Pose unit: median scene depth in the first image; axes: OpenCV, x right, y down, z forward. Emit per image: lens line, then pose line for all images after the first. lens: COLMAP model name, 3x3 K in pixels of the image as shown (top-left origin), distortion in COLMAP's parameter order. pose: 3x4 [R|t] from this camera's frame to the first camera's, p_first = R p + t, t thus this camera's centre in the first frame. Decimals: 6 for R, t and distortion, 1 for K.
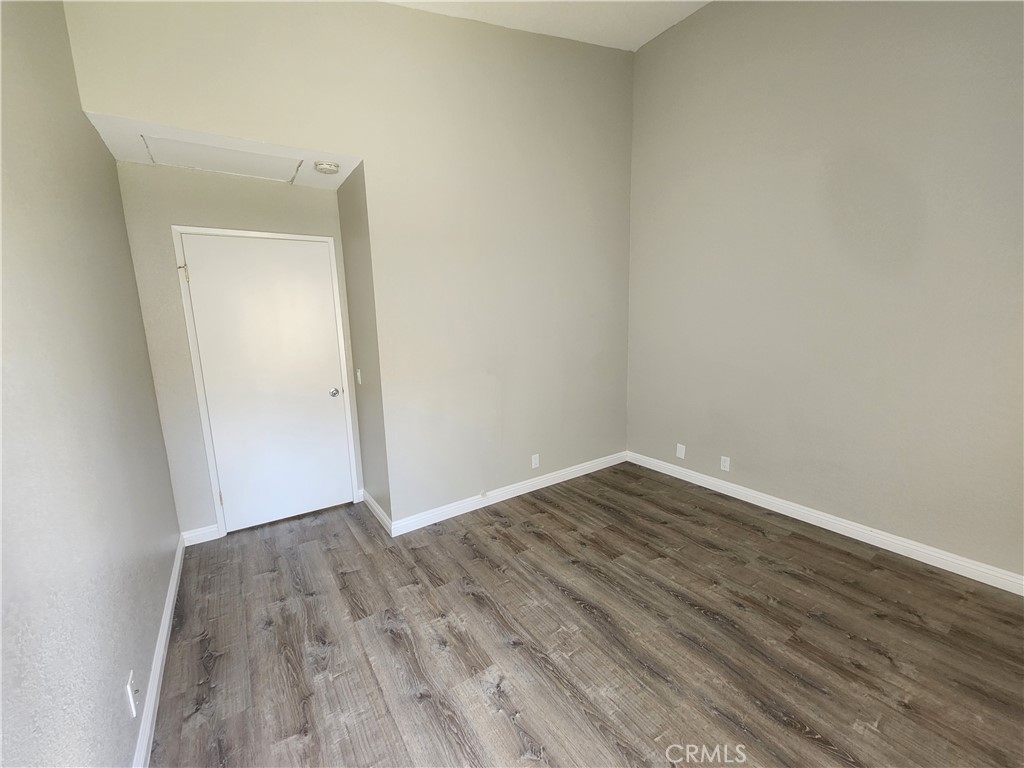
lens RADIAL K [[416.3, 0, 518.8], [0, 416.3, 385.1], [0, 0, 1]] dist [0.003996, 0.000988]
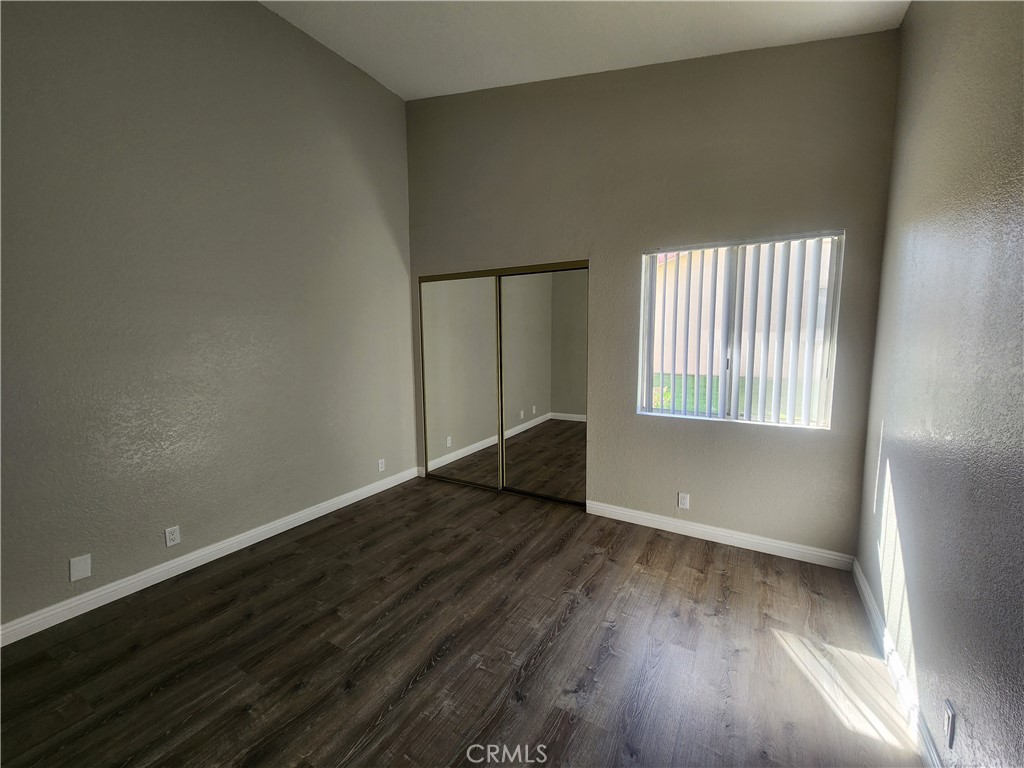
lens RADIAL K [[416.3, 0, 519.3], [0, 416.3, 383.4], [0, 0, 1]] dist [0.003996, 0.000988]
pose [[-0.412944, -0.074915, 0.907670, -0.632452], [0.169946, 0.972769, 0.157605, -0.134173], [-0.894760, 0.219337, -0.388967, 1.005328]]
